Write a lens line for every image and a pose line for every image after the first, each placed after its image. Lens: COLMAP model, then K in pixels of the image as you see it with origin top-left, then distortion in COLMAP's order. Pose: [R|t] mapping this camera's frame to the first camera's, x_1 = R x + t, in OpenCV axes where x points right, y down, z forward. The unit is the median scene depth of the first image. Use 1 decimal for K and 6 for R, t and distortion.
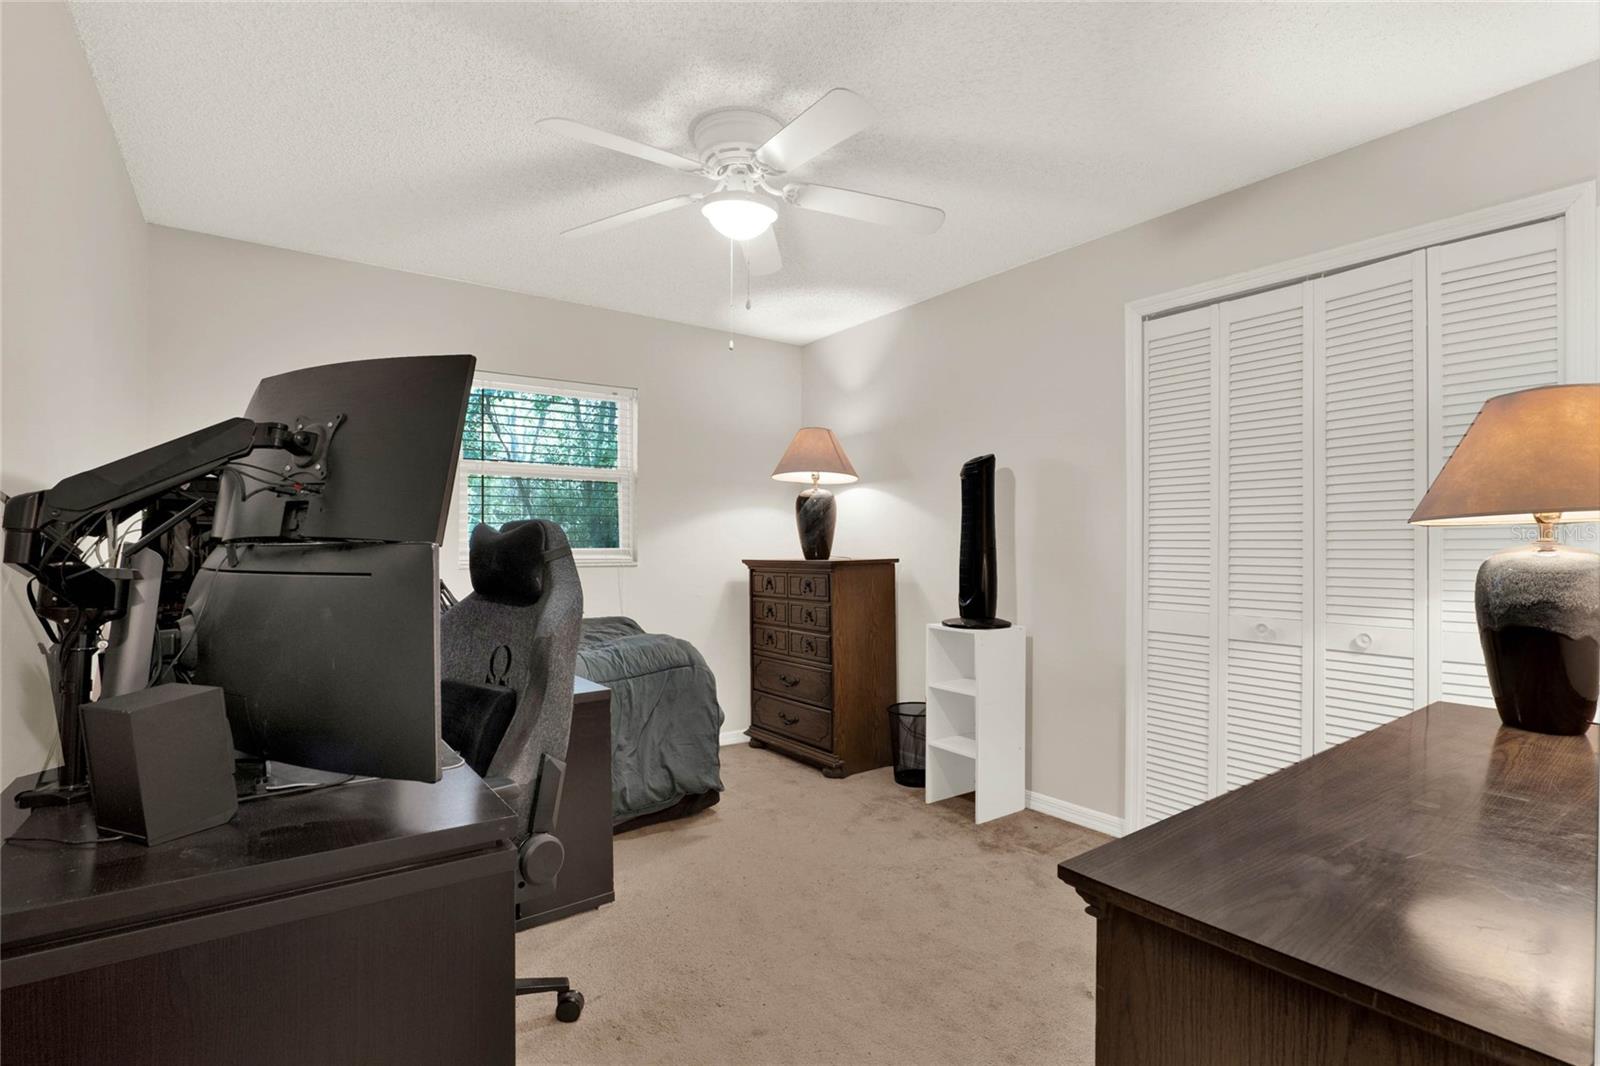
lens RADIAL K [[751.7, 0, 800.9], [0, 751.7, 535.2], [0, 0, 1]] dist [-0.018425, 0.000282]
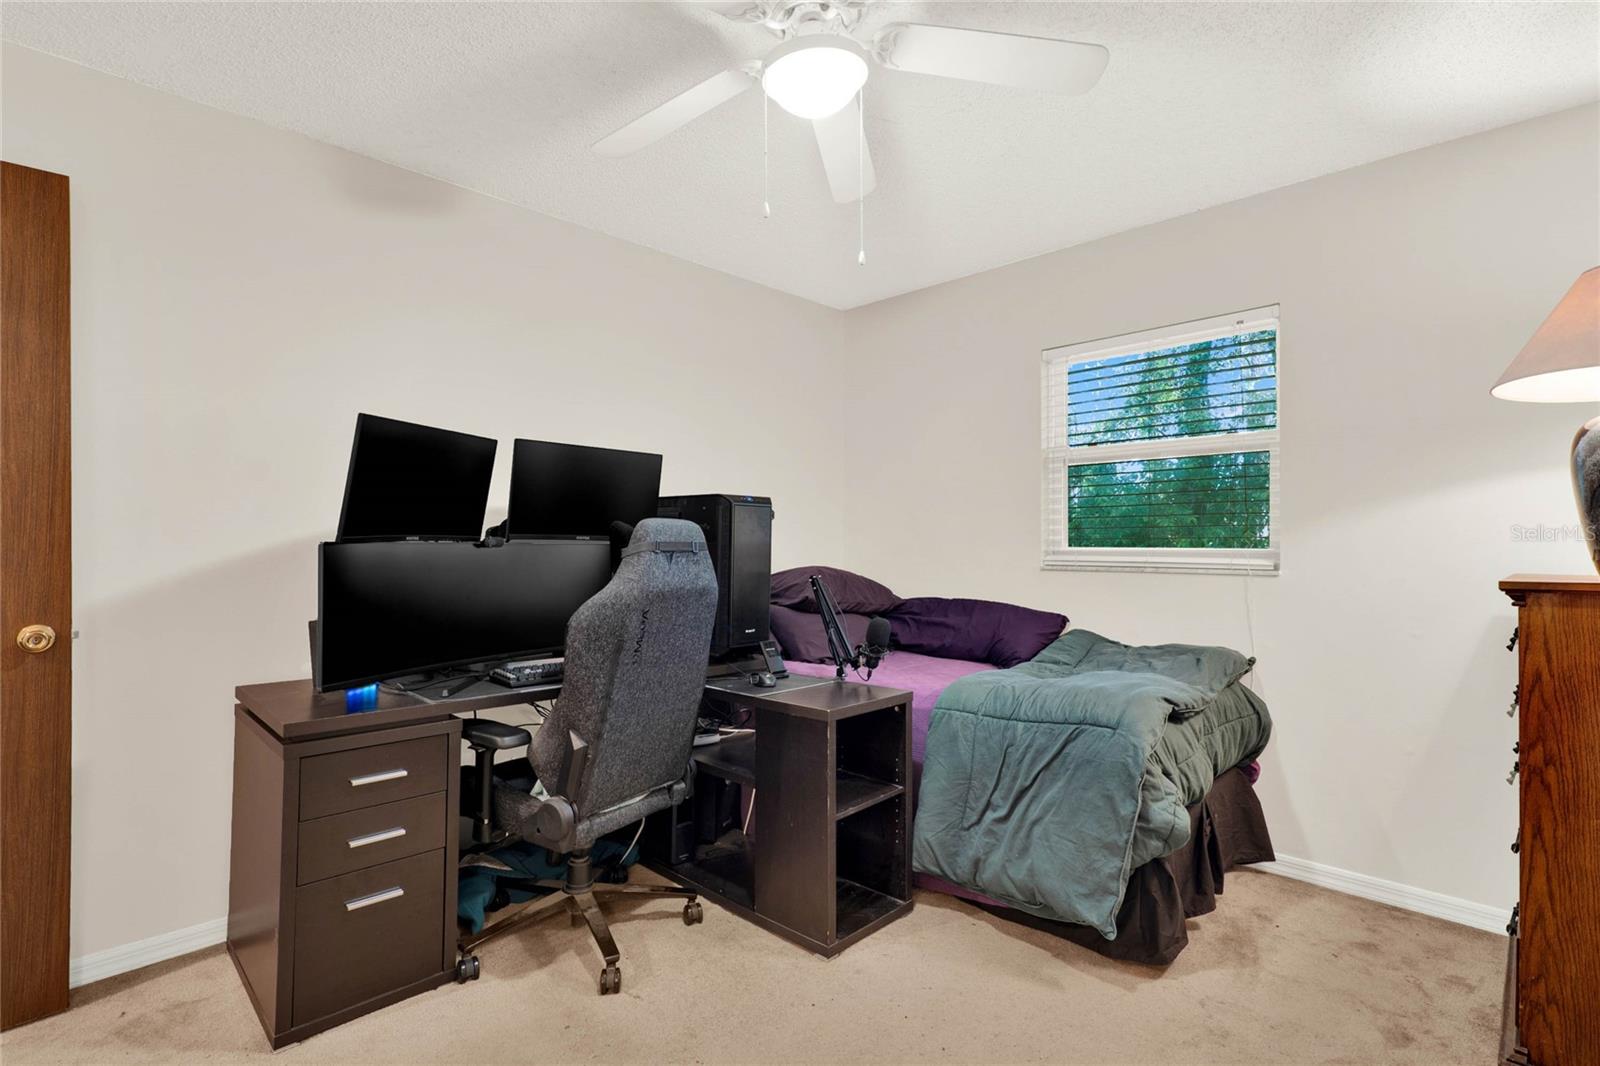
lens RADIAL K [[751.7, 0, 800.4], [0, 751.7, 533.7], [0, 0, 1]] dist [-0.018425, 0.000282]
pose [[0.180038, -0.001655, -0.983658, 0.455655], [0.007566, 0.999971, -0.000298, 0.001131], [0.983631, -0.007389, 0.180046, 0.630940]]
